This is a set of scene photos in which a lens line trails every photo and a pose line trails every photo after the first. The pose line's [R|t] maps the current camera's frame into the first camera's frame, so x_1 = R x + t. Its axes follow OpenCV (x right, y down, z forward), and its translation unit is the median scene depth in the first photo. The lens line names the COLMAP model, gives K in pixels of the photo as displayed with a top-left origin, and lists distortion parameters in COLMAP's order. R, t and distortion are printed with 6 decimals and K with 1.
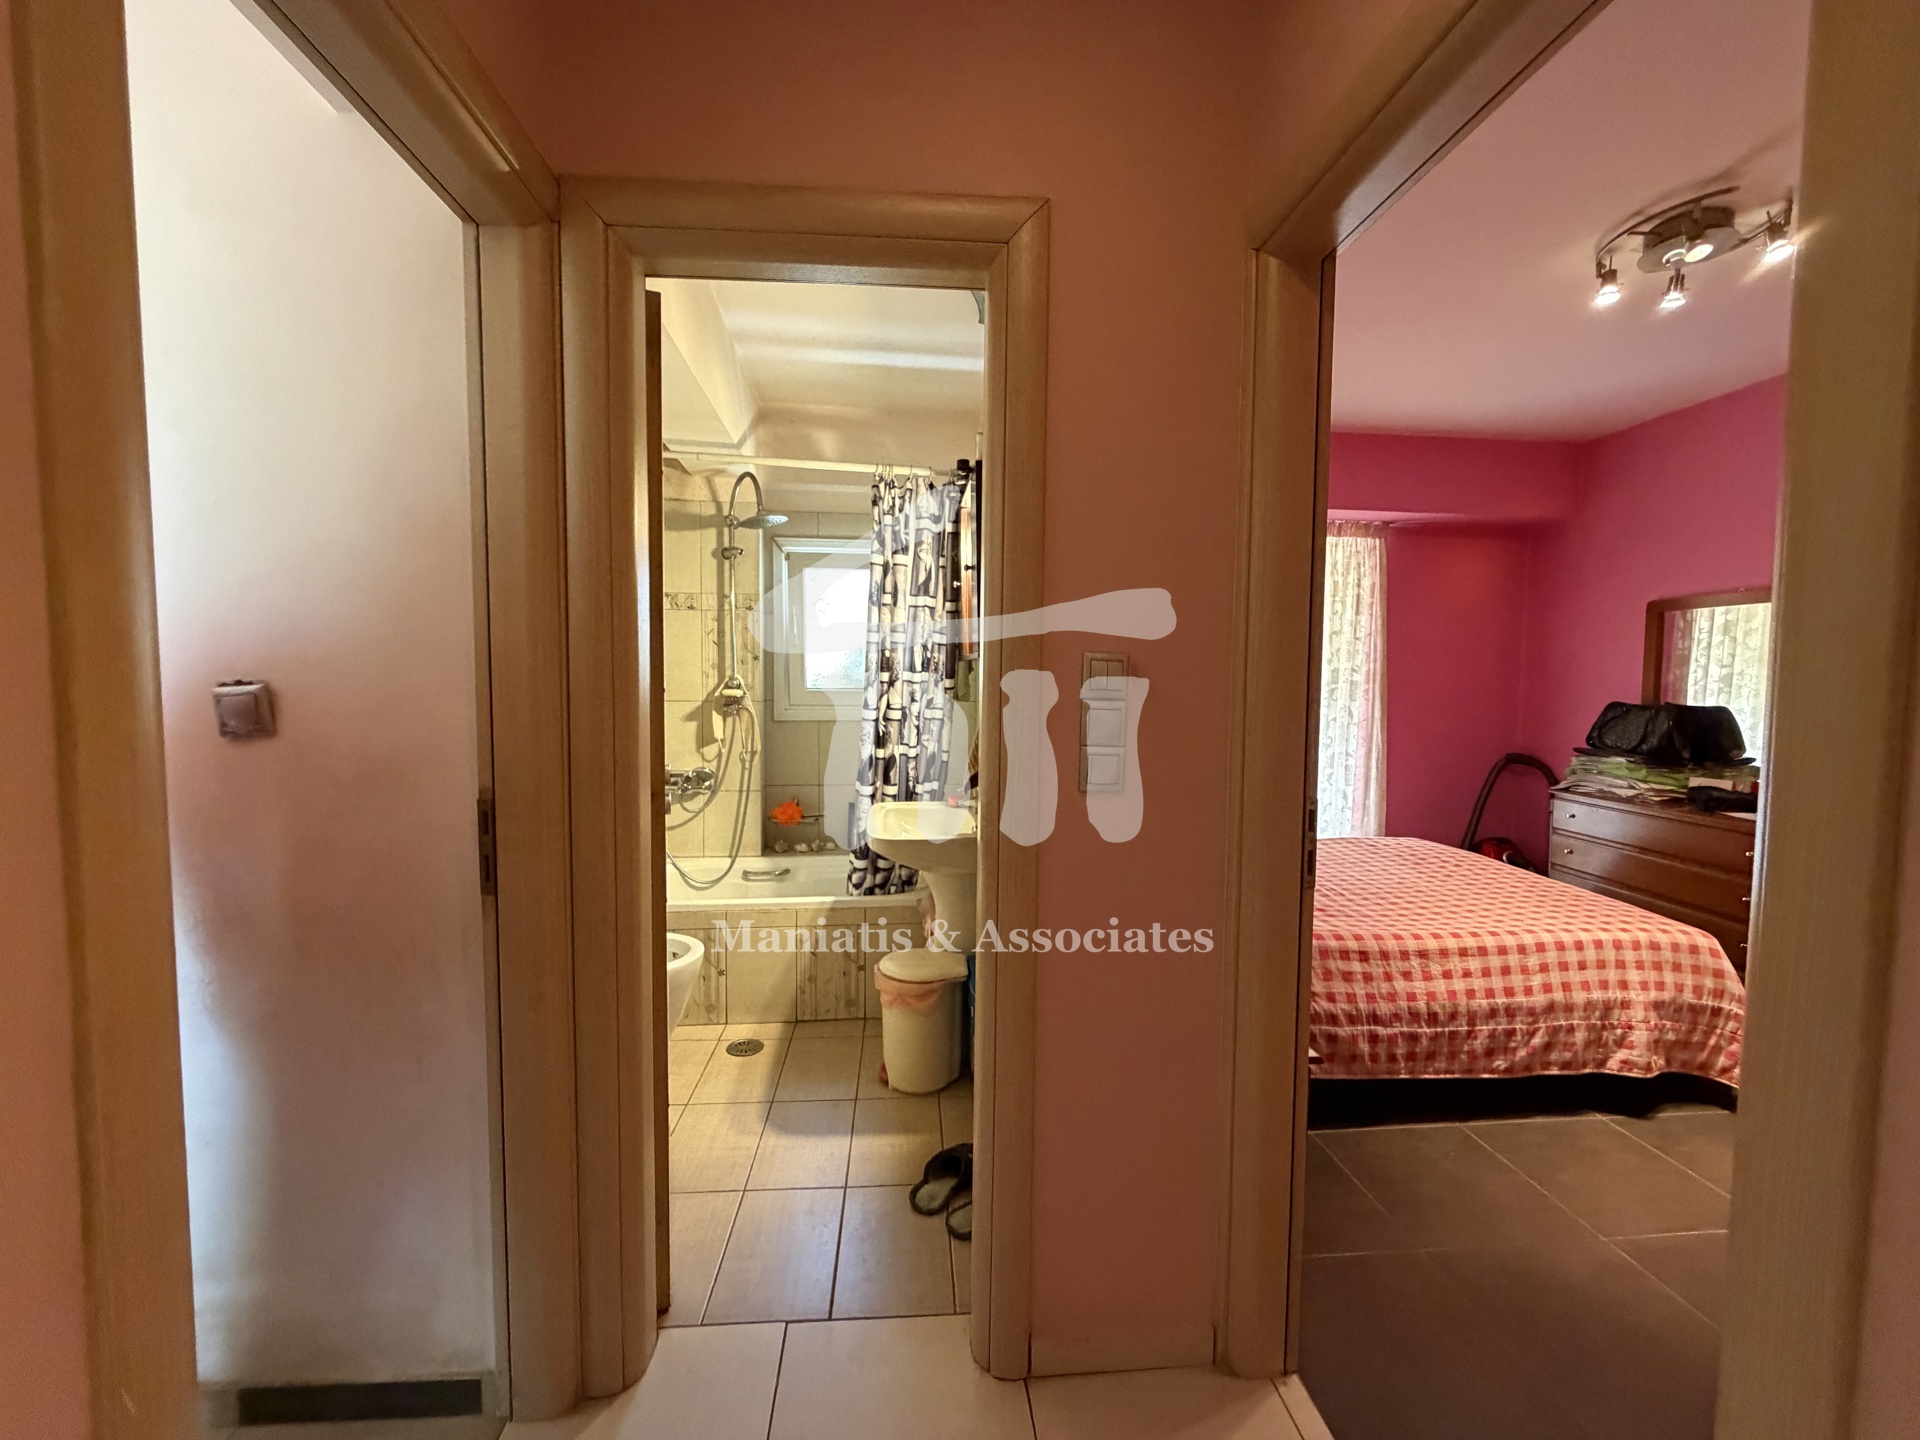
lens RADIAL K [[765.6, 0, 952.3], [0, 765.6, 720.2], [0, 0, 1]] dist [-0.002511, 0.001038]
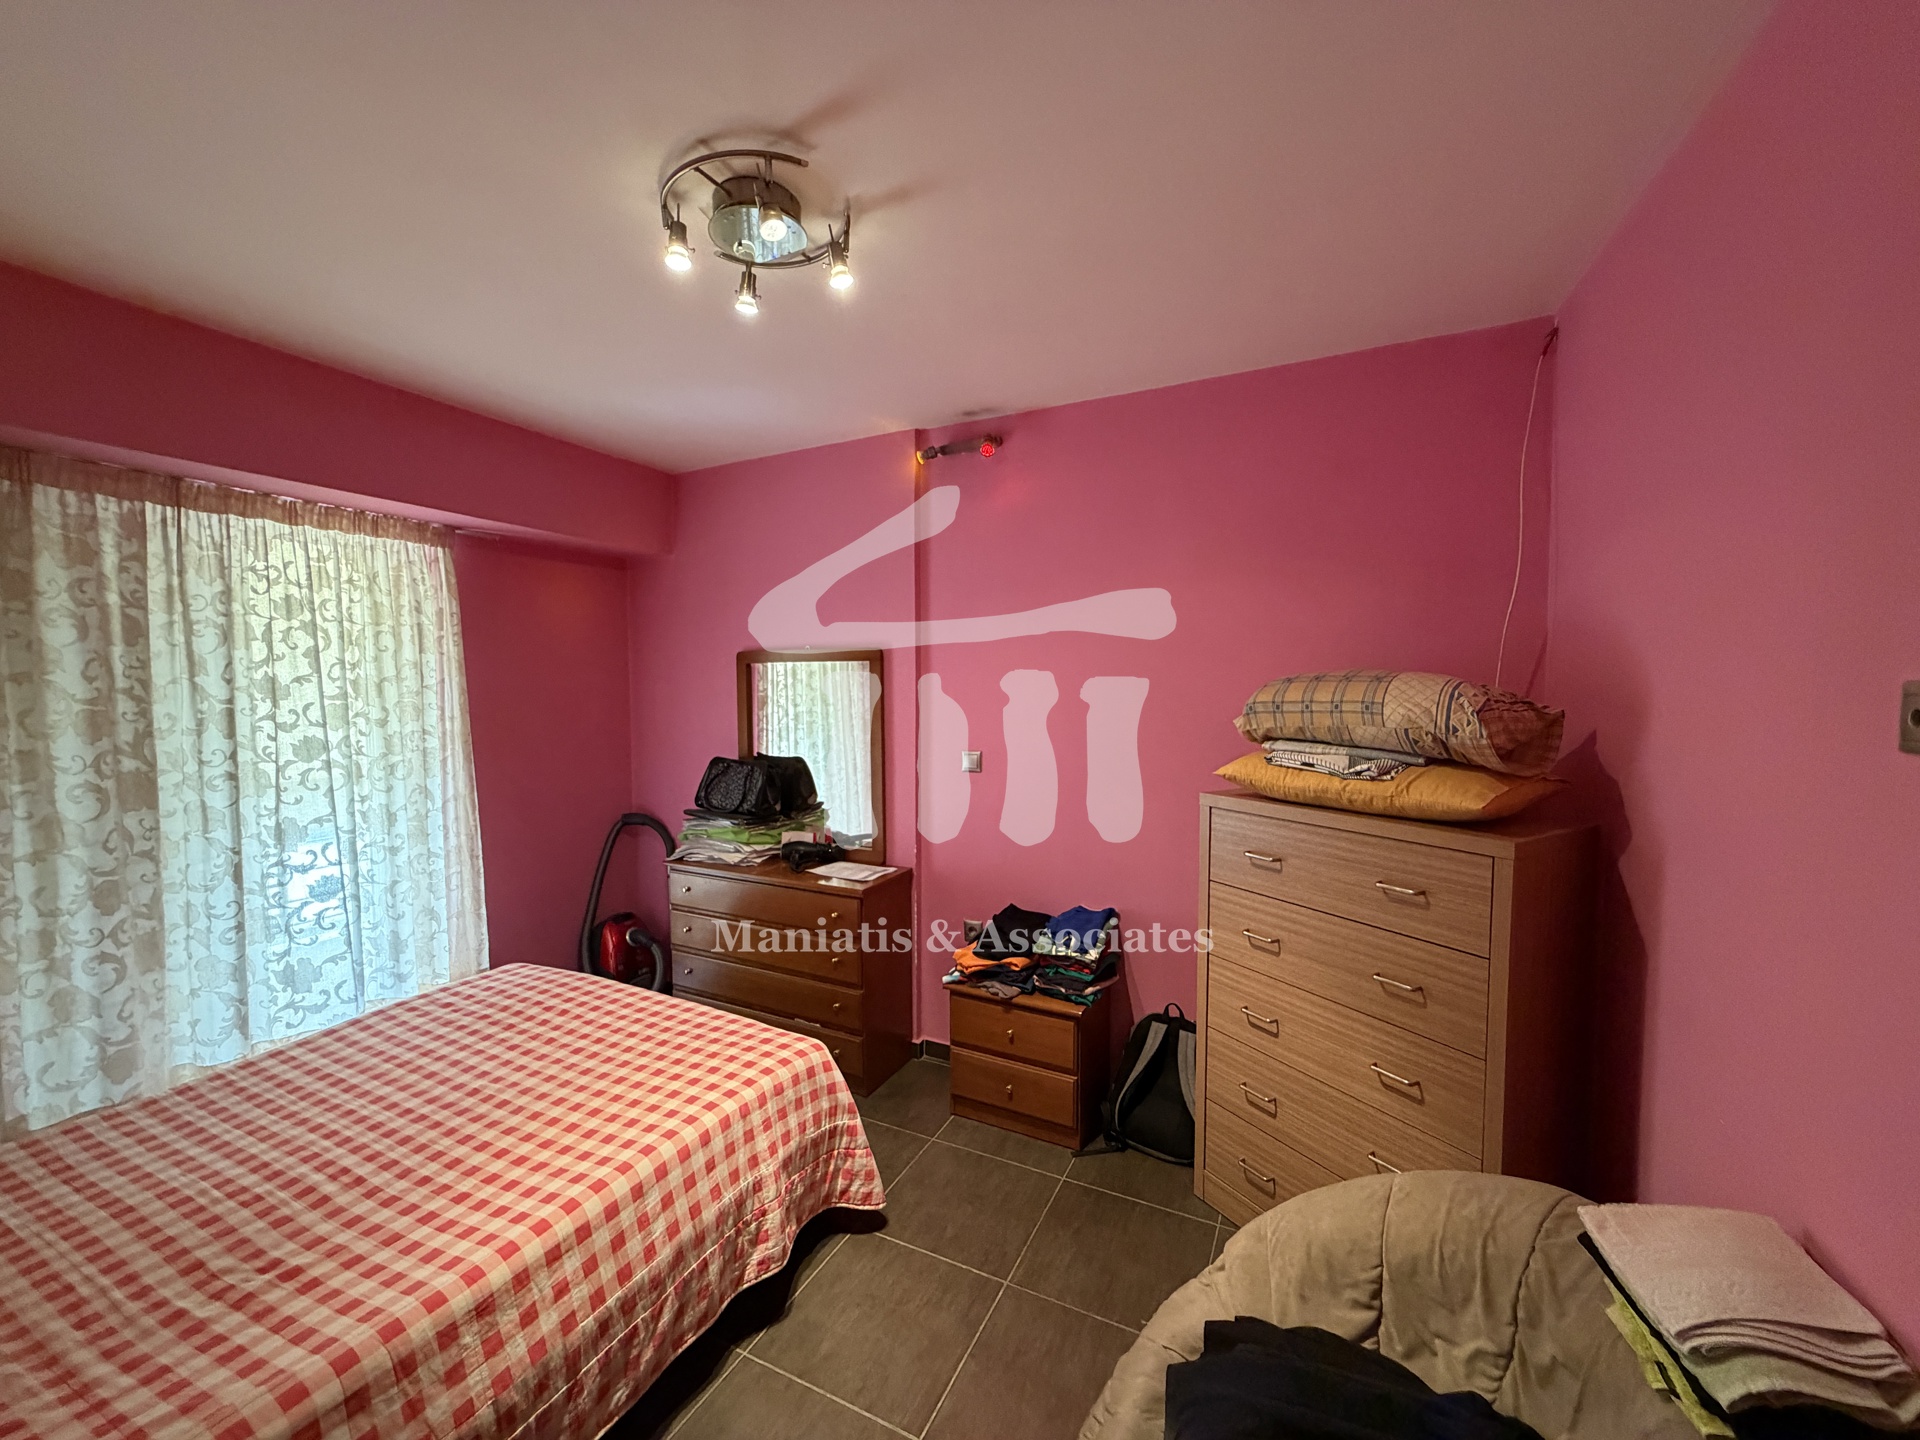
lens RADIAL K [[765.6, 0, 950.8], [0, 765.6, 721.1], [0, 0, 1]] dist [-0.002511, 0.001038]
pose [[0.527242, -0.051941, 0.848126, 0.274851], [0.057606, 0.998019, 0.025310, -0.094539], [-0.847760, 0.035513, 0.529189, 0.318931]]
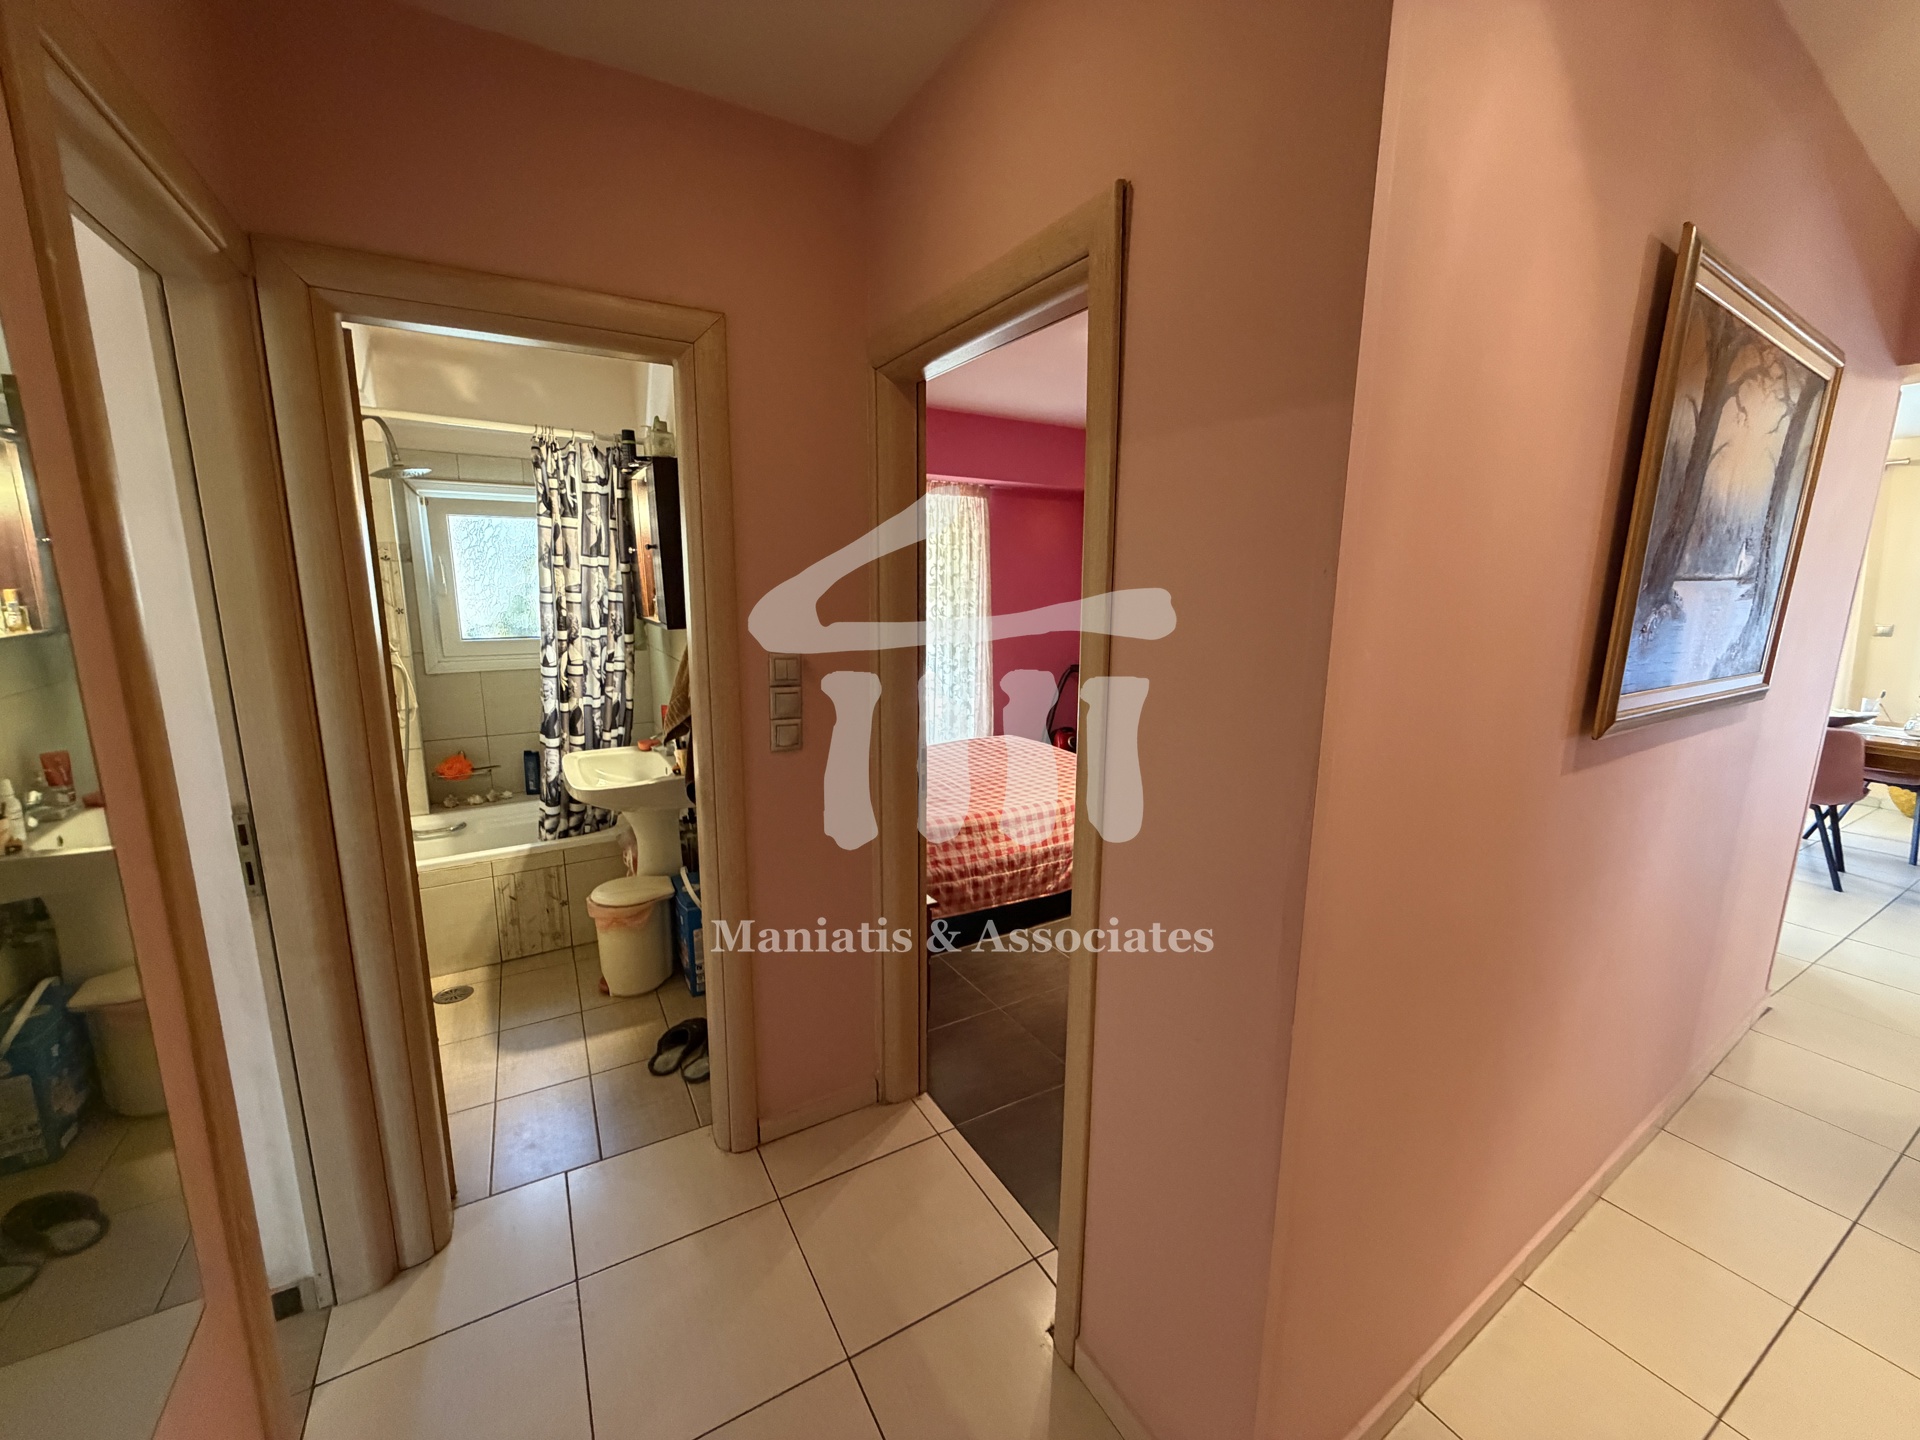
lens RADIAL K [[765.6, 0, 958.2], [0, 765.6, 718.5], [0, 0, 1]] dist [-0.002511, 0.001038]
pose [[0.899895, -0.079157, 0.428862, -0.059388], [0.023292, 0.990710, 0.133985, -0.071086], [-0.435483, -0.110584, 0.893379, -0.192294]]
